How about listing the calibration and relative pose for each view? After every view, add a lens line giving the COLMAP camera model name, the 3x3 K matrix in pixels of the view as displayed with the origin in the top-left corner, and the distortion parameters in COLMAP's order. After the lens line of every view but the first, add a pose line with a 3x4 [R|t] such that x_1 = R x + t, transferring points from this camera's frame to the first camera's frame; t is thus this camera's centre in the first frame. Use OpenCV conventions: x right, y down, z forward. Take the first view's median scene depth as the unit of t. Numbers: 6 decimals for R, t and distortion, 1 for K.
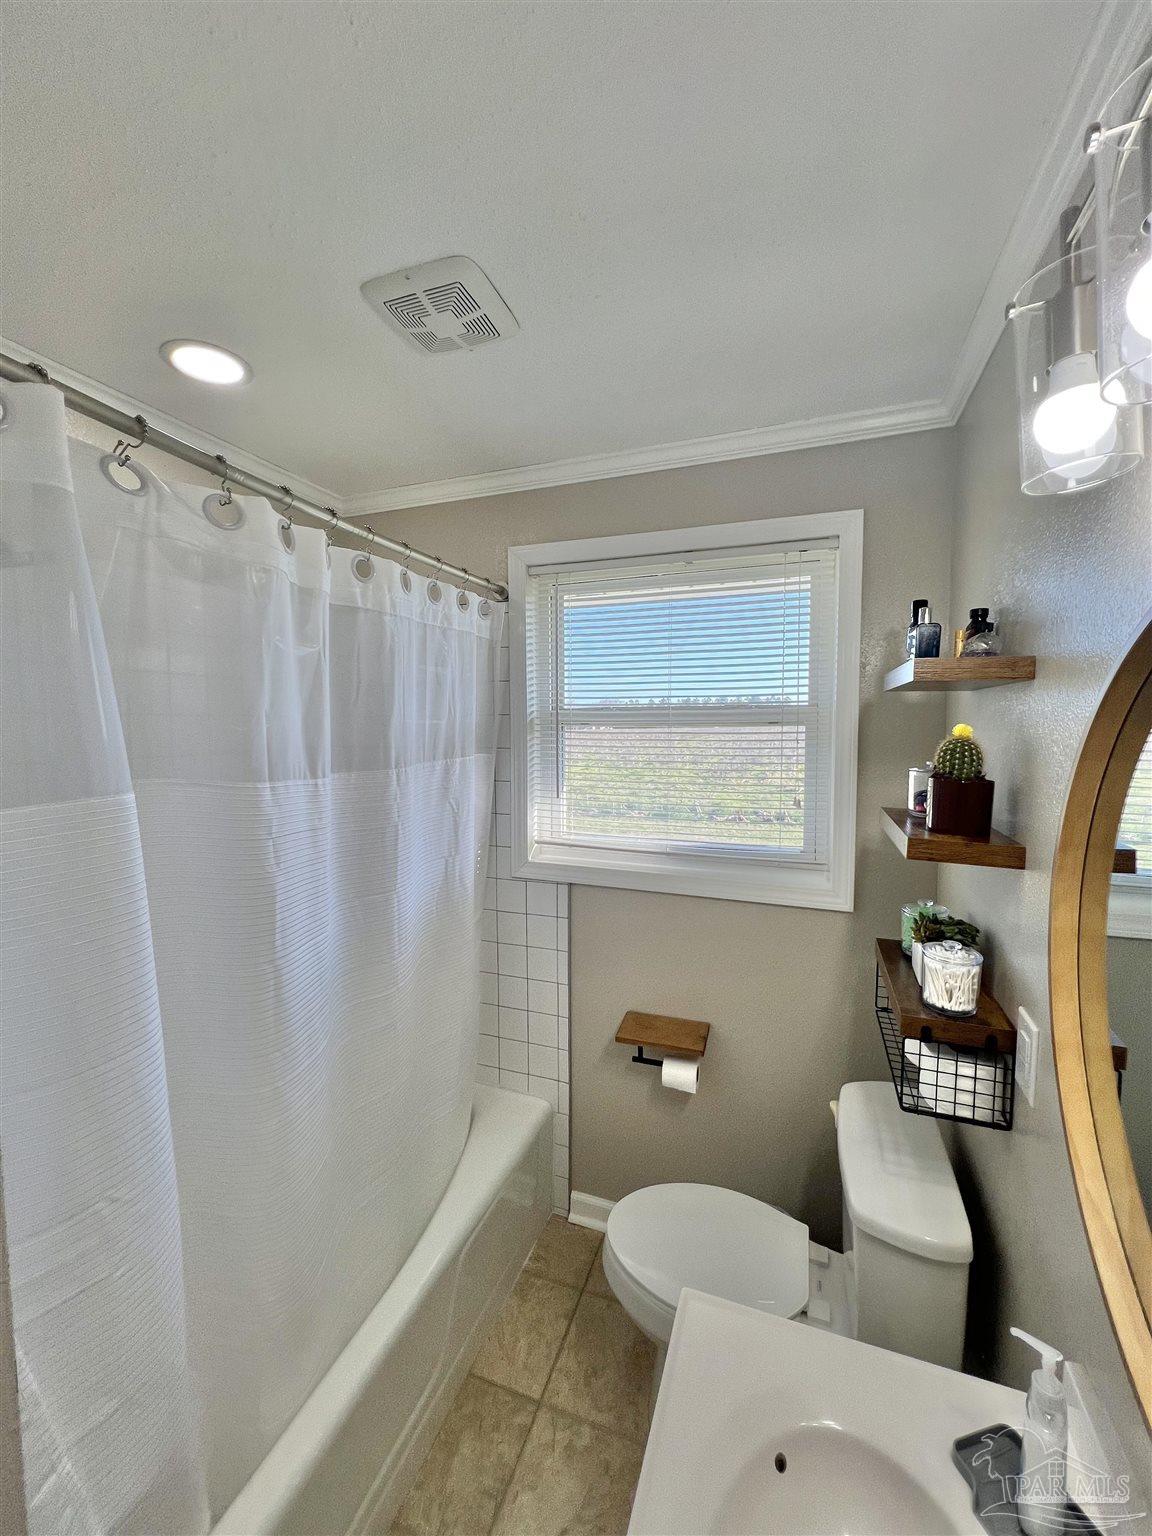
lens RADIAL K [[613.7, 0, 577.5], [0, 613.7, 766.4], [0, 0, 1]] dist [-0.000280, -0.000029]
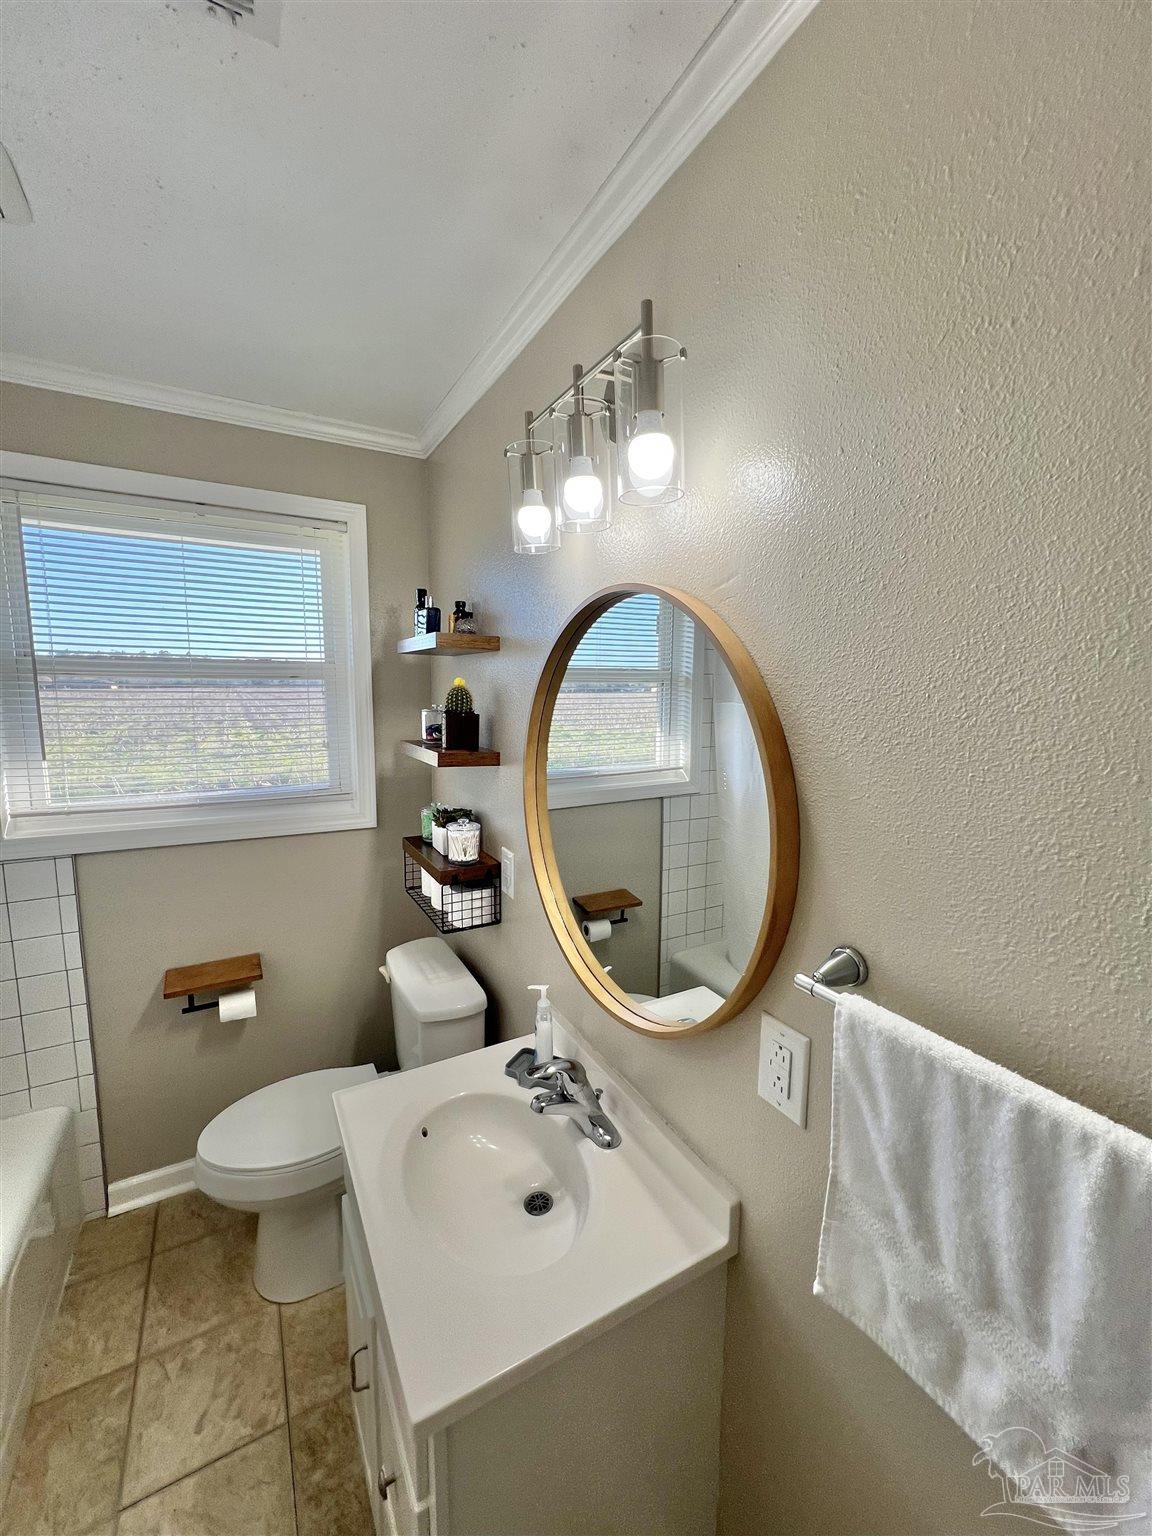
lens RADIAL K [[616.4, 0, 576.9], [0, 616.4, 762.5], [0, 0, 1]] dist [-0.000700, -0.000051]
pose [[0.648789, -0.084290, 0.756285, -0.305839], [0.041658, 0.996290, 0.075302, 0.032330], [-0.759827, -0.017350, 0.649894, -0.188510]]
